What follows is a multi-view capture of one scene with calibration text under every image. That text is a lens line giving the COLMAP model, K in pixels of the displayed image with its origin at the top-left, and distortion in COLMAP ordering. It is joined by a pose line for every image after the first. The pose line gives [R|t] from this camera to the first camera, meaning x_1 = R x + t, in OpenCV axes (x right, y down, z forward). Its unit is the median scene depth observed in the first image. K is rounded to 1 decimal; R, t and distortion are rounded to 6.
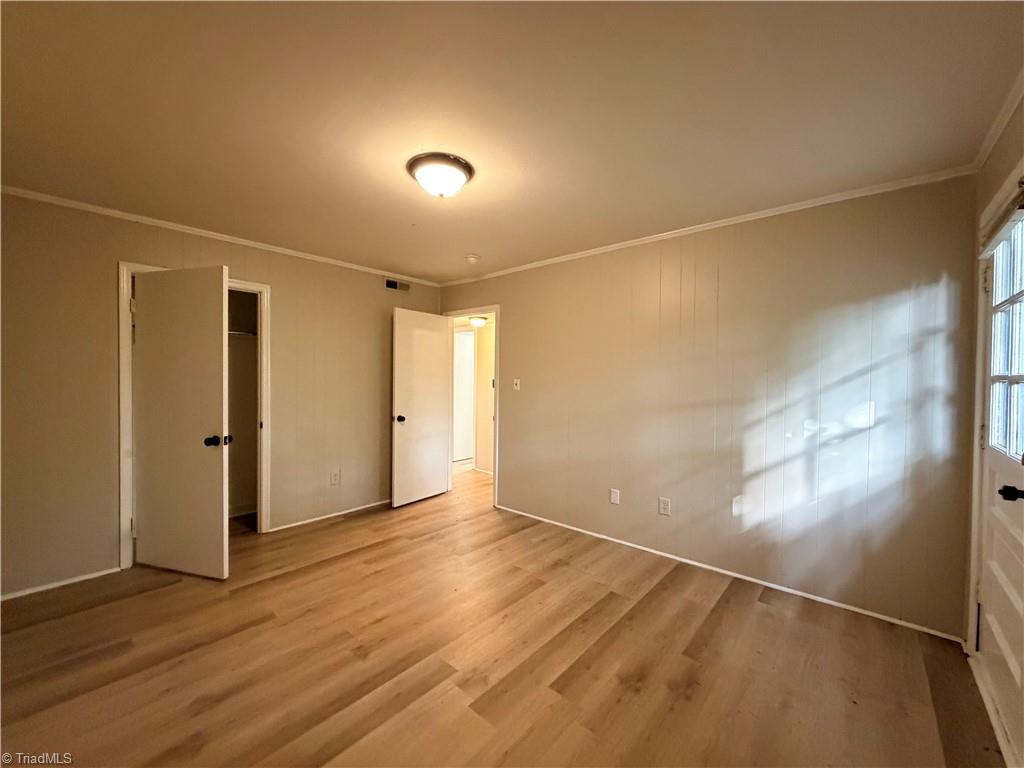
lens RADIAL K [[407.8, 0, 508.8], [0, 407.8, 382.9], [0, 0, 1]] dist [0.000031, -0.000118]
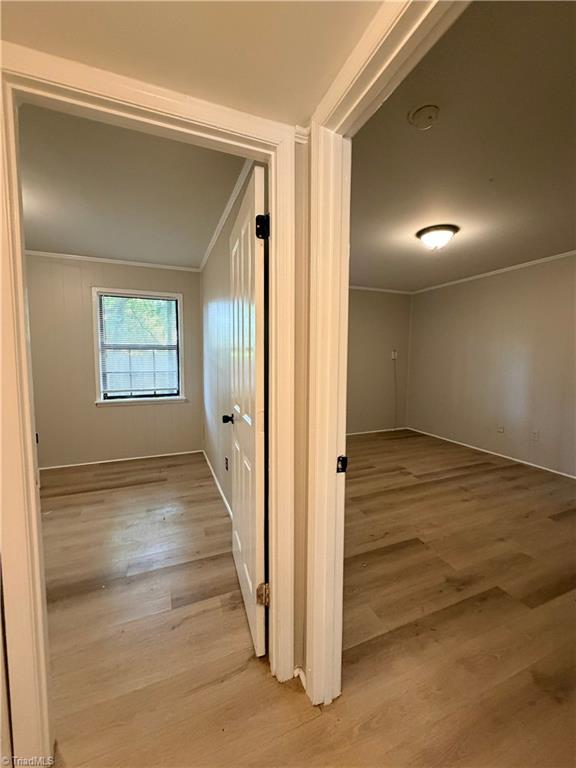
lens RADIAL K [[305.9, 0, 288.7], [0, 305.9, 381.2], [0, 0, 1]] dist [0.000031, -0.000118]
pose [[-0.895435, -0.050649, 0.442302, -0.198509], [-0.008414, 0.995255, 0.096936, -0.014564], [-0.445113, 0.083079, -0.891612, 2.370458]]
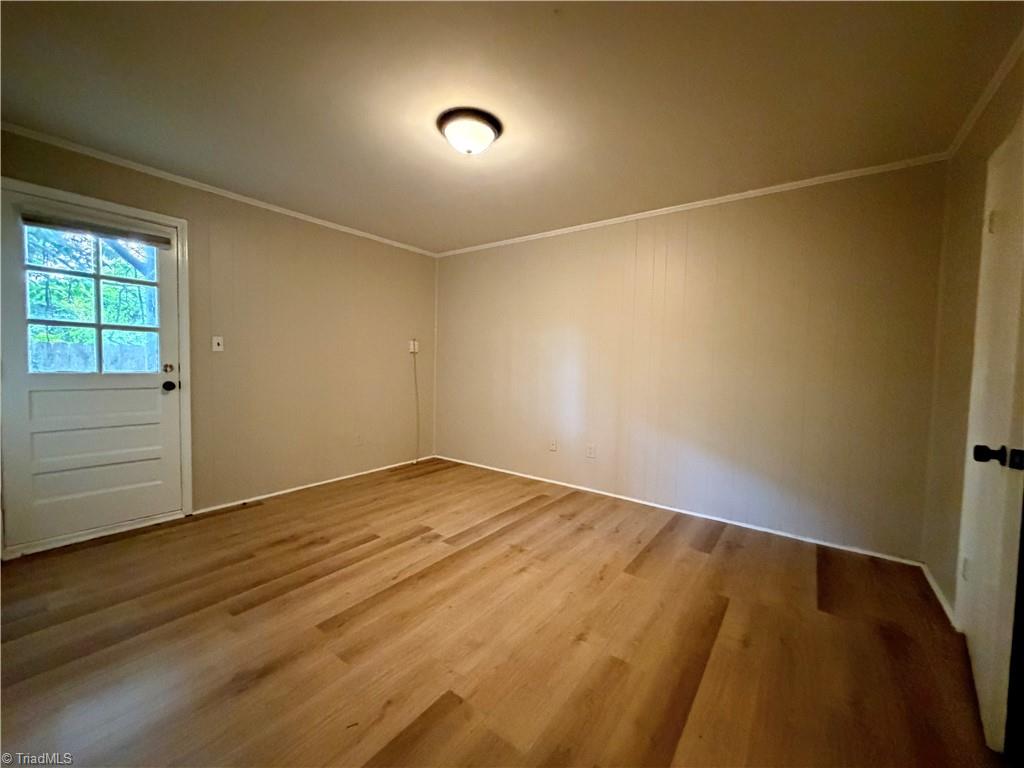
lens RADIAL K [[407.8, 0, 508.8], [0, 407.8, 382.9], [0, 0, 1]] dist [0.000031, -0.000118]
pose [[-0.996278, -0.025536, -0.082329, -0.187336], [-0.030747, 0.997561, 0.062669, 0.046375], [0.080527, 0.064968, -0.994633, 1.973867]]
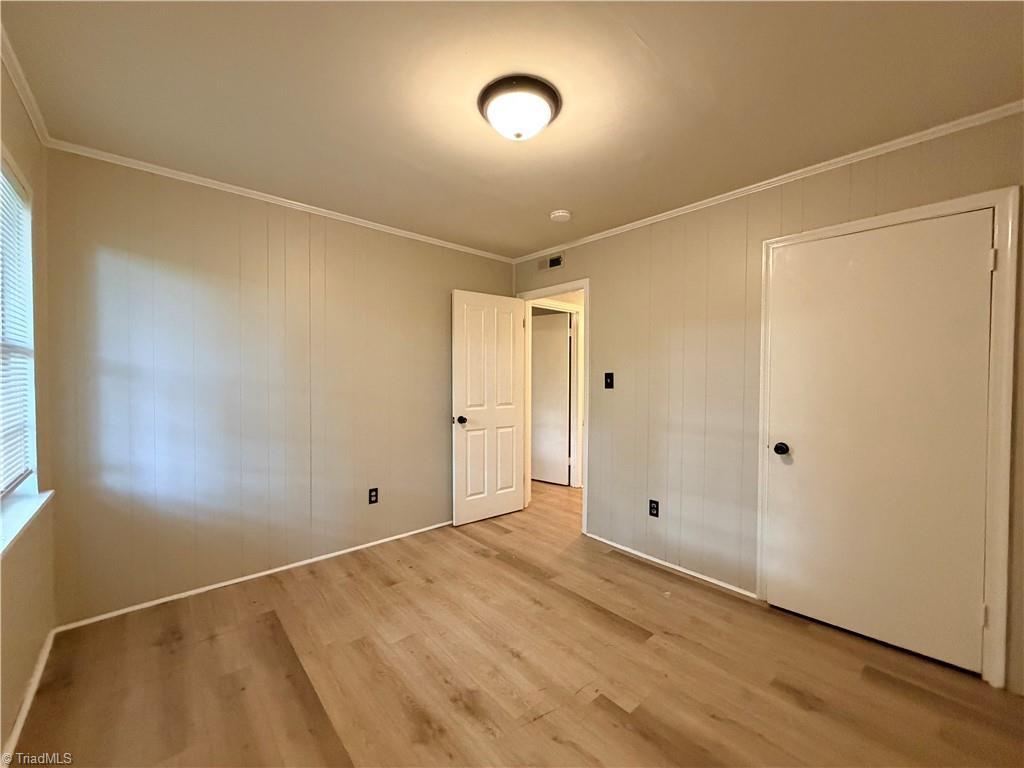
lens RADIAL K [[407.1, 0, 508.0], [0, 407.1, 384.1], [0, 0, 1]] dist [0.000112, 0.000396]
pose [[-0.133970, 0.008487, -0.990949, 1.783558], [-0.020032, 0.999736, 0.011271, 0.016129], [0.990783, 0.021361, -0.133764, 2.081053]]
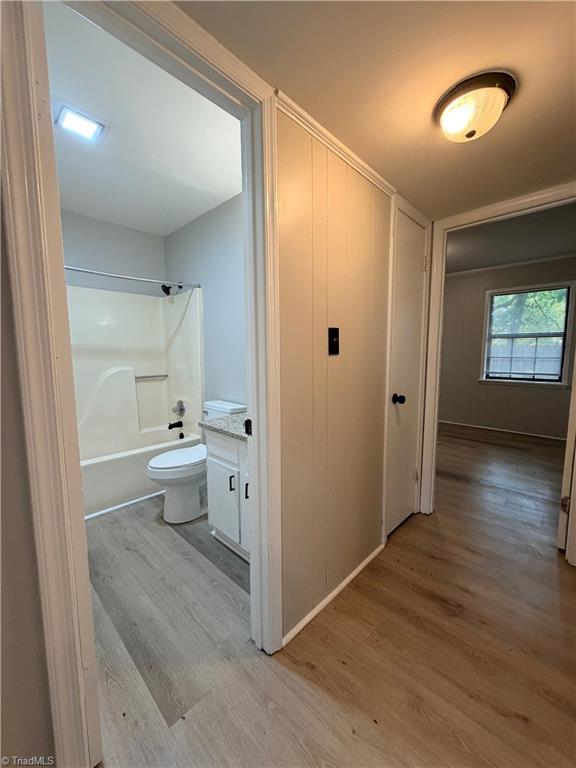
lens RADIAL K [[305.9, 0, 288.7], [0, 305.9, 381.2], [0, 0, 1]] dist [0.000031, -0.000118]
pose [[0.042492, -0.112911, 0.992696, -0.711296], [0.017657, 0.993523, 0.112249, 0.011616], [-0.998941, 0.012759, 0.044210, 2.603780]]
